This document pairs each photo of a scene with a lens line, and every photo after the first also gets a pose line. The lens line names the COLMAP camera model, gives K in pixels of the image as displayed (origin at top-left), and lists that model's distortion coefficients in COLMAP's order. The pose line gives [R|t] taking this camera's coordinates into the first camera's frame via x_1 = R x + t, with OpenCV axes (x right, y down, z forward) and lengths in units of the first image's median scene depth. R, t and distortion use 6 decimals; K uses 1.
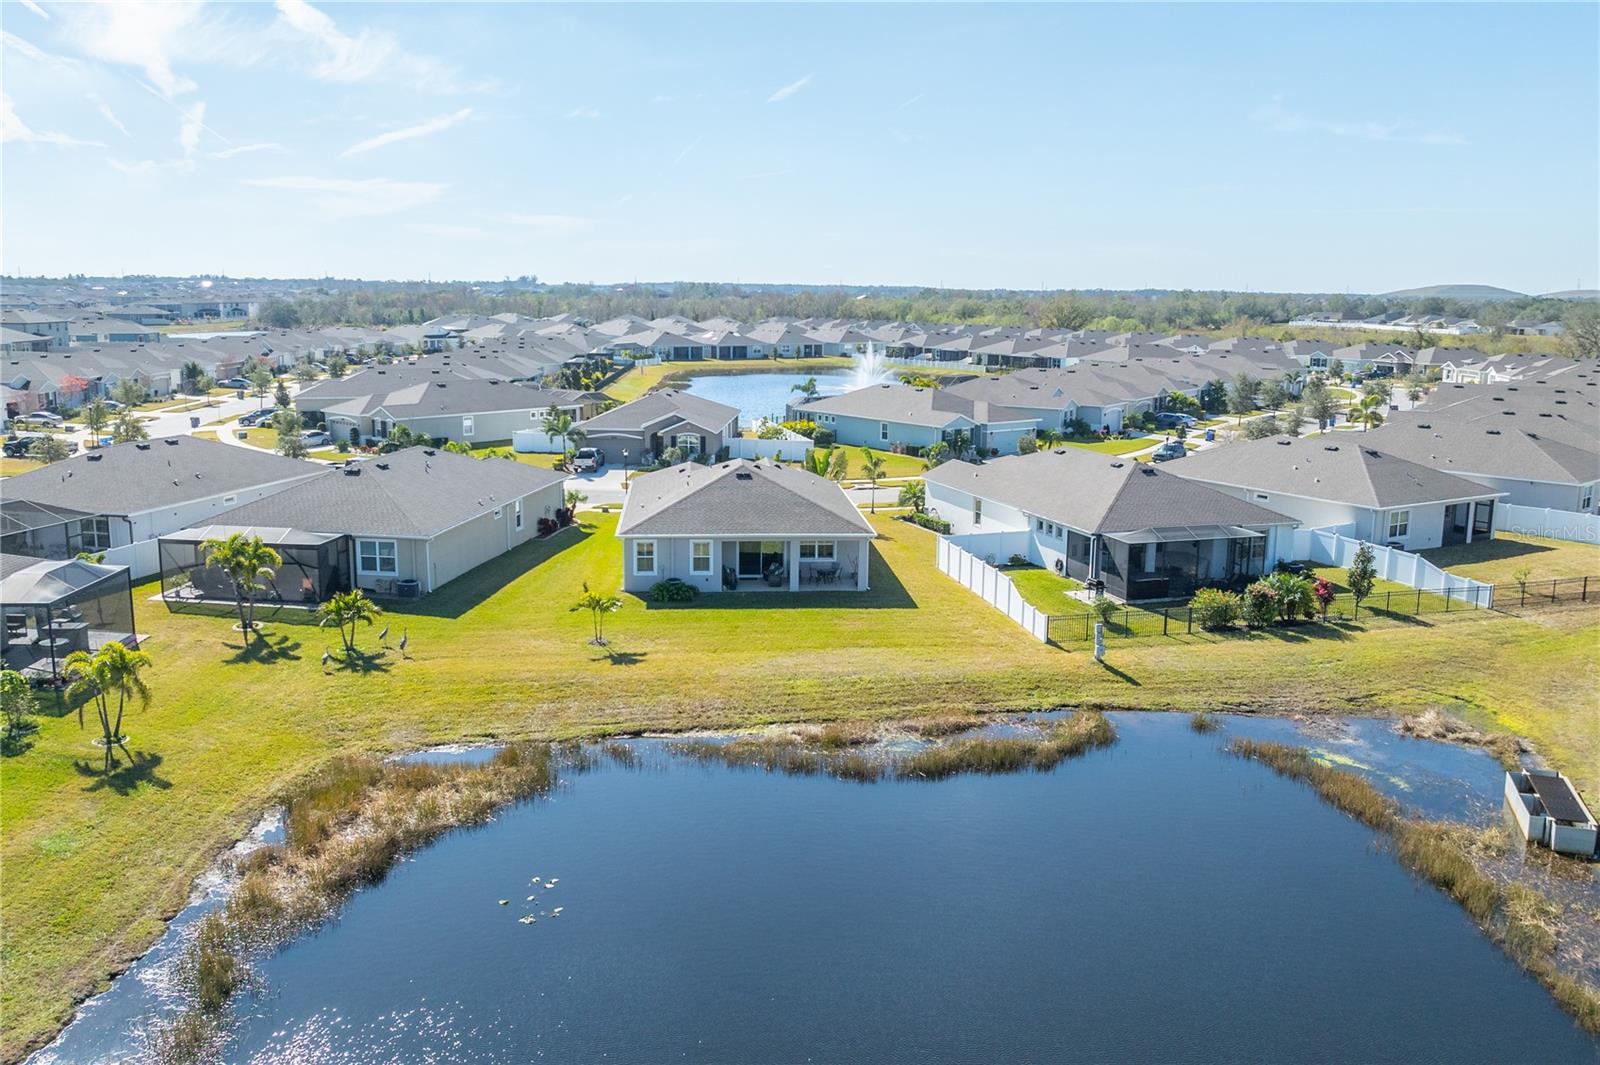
lens RADIAL K [[1303.9, 0, 797.3], [0, 1303.9, 527.3], [0, 0, 1]] dist [0.011982, -0.093461]
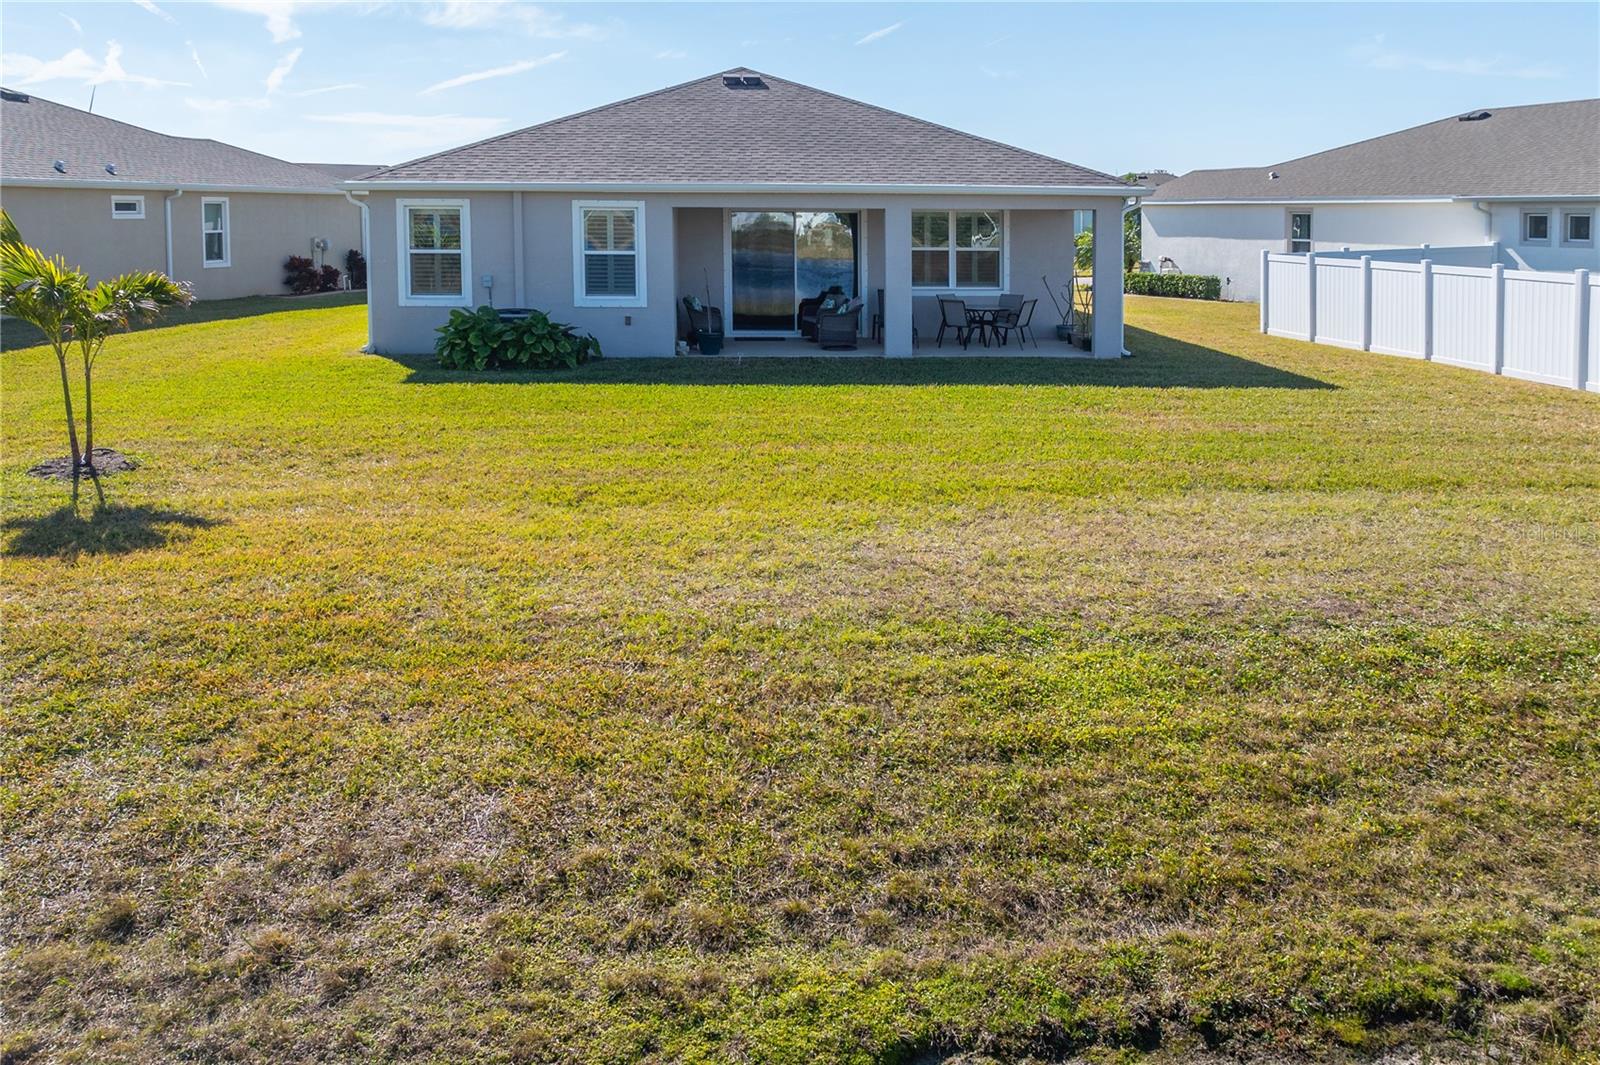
lens RADIAL K [[1303.9, 0, 797.3], [0, 1303.9, 527.3], [0, 0, 1]] dist [0.011982, -0.093461]
pose [[0.999750, 0.001926, -0.022266, -0.019179], [-0.000981, 0.999102, 0.042354, 0.072609], [0.022328, -0.042321, 0.998855, 0.637858]]
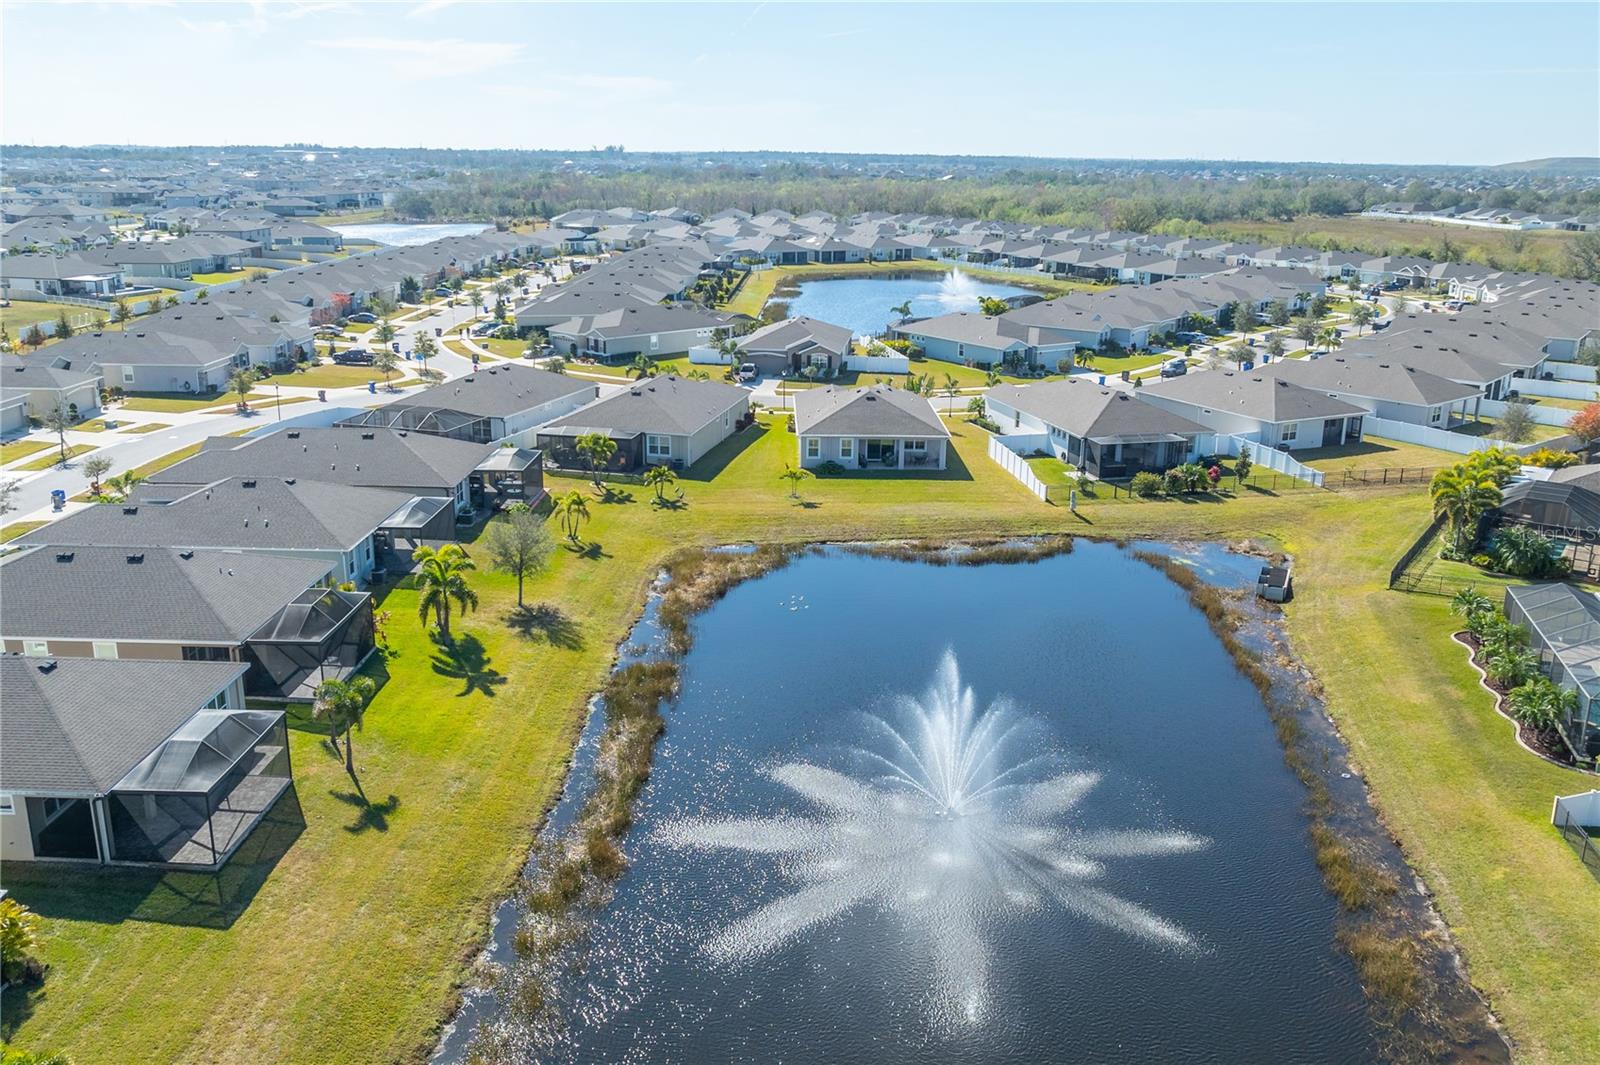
lens RADIAL K [[1303.9, 0, 797.3], [0, 1303.9, 527.3], [0, 0, 1]] dist [0.011982, -0.093461]
pose [[0.998032, 0.018844, -0.059800, -0.032077], [-0.012899, 0.995075, 0.098284, -0.038036], [0.061358, -0.097320, 0.993360, -0.649530]]
